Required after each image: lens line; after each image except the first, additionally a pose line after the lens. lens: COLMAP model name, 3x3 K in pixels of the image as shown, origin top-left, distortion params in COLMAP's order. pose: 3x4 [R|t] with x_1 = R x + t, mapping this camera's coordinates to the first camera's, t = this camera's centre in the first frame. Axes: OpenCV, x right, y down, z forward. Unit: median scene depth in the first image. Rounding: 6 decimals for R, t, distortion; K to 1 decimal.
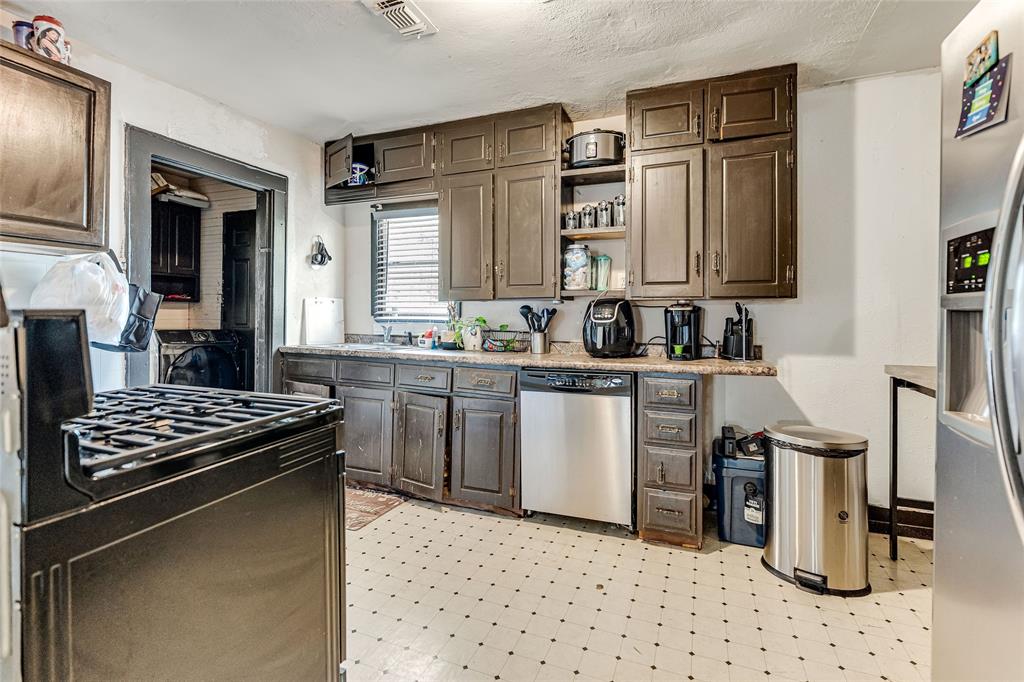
lens RADIAL K [[468.3, 0, 509.0], [0, 468.3, 313.1], [0, 0, 1]] dist [-0.003141, -0.000312]
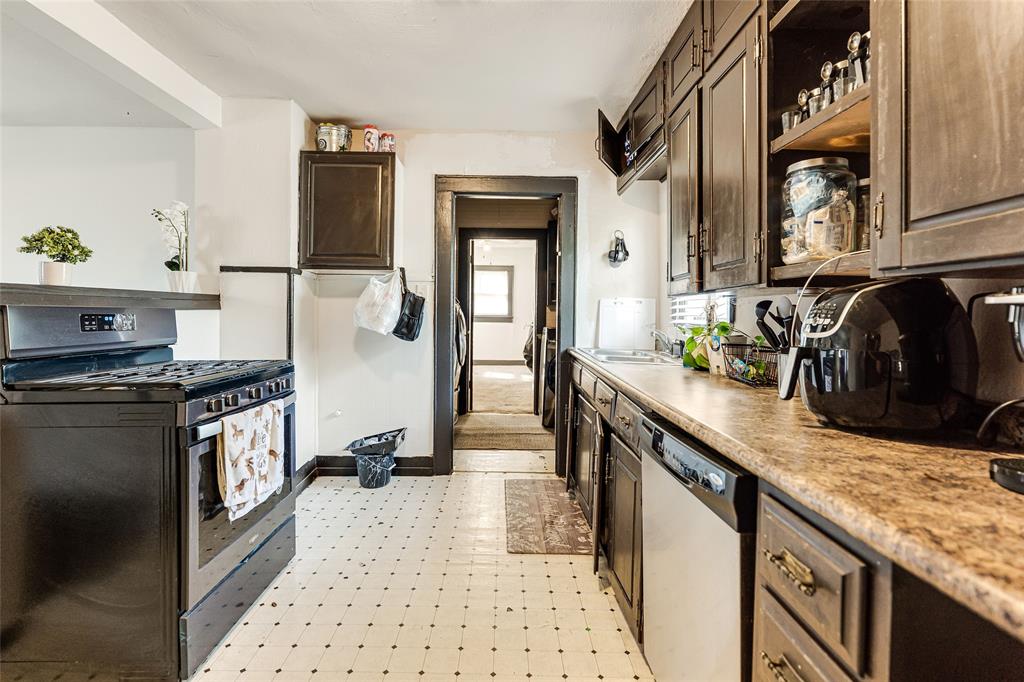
lens RADIAL K [[468.3, 0, 509.0], [0, 468.3, 313.1], [0, 0, 1]] dist [-0.003141, -0.000312]
pose [[0.378368, 0.000464, -0.925655, 0.474158], [-0.011051, 0.999931, -0.004016, 0.003574], [0.925589, 0.011749, 0.378347, 0.600870]]
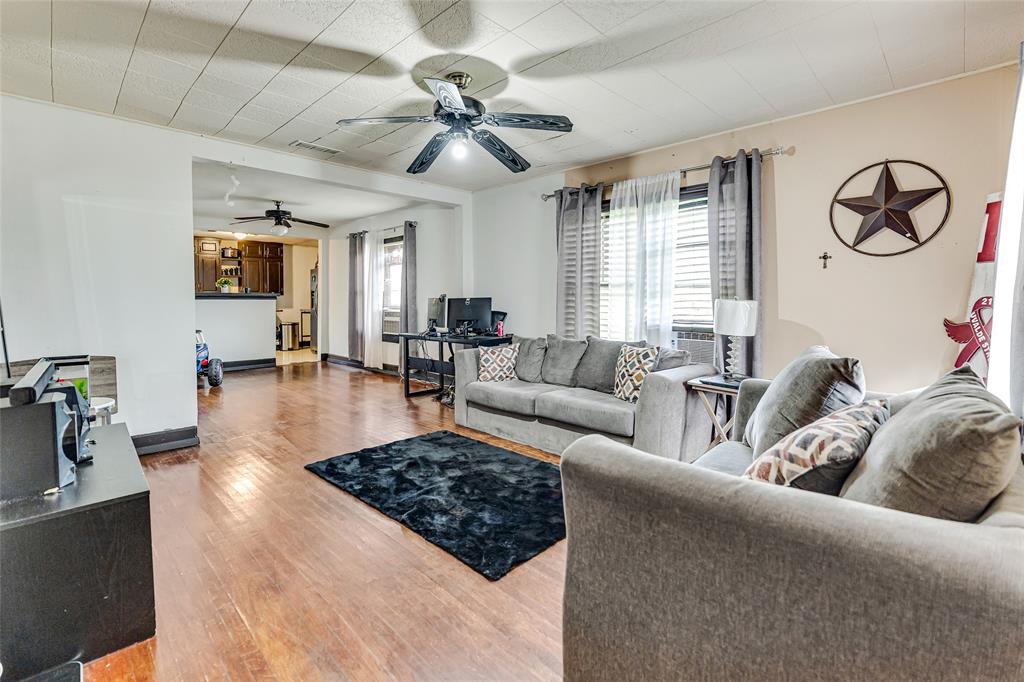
lens RADIAL K [[462.5, 0, 518.1], [0, 462.5, 312.4], [0, 0, 1]] dist [0.000204, -0.000016]
pose [[0.384783, -0.031083, 0.922484, -2.294192], [0.013057, 0.999516, 0.028232, 0.031438], [-0.922915, 0.001181, 0.385002, -2.432321]]
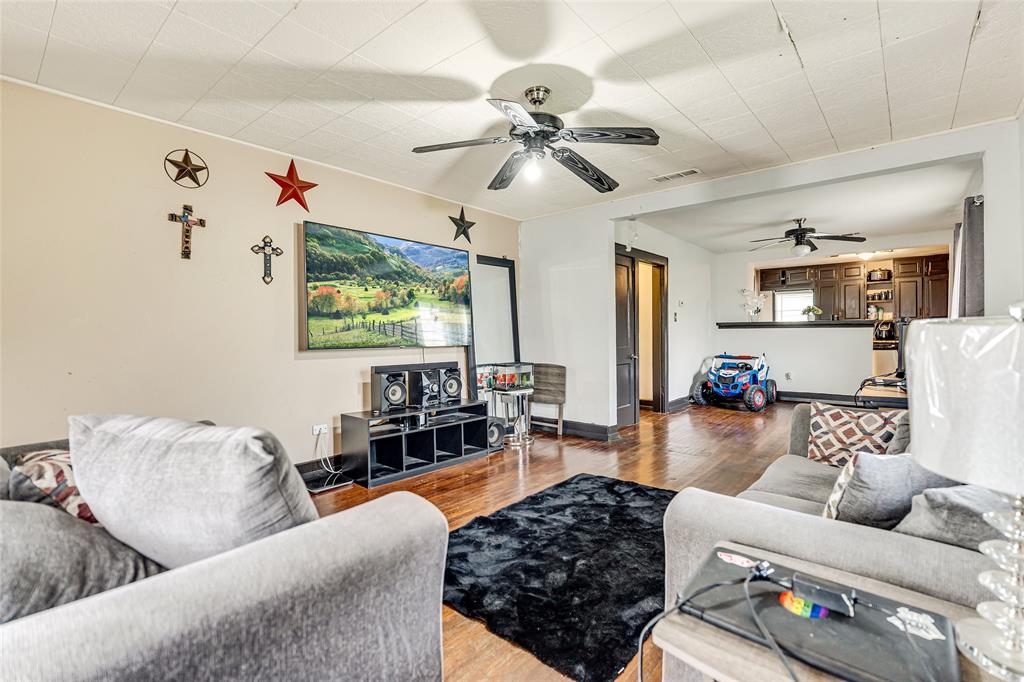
lens RADIAL K [[465.5, 0, 512.0], [0, 465.5, 341.0], [0, 0, 1]] dist [-0.002402, -0.000119]
pose [[0.948261, -0.007512, -0.317404, -1.206137], [0.010271, 0.999923, 0.007022, 0.047633], [0.317327, -0.009919, 0.948264, -2.830822]]
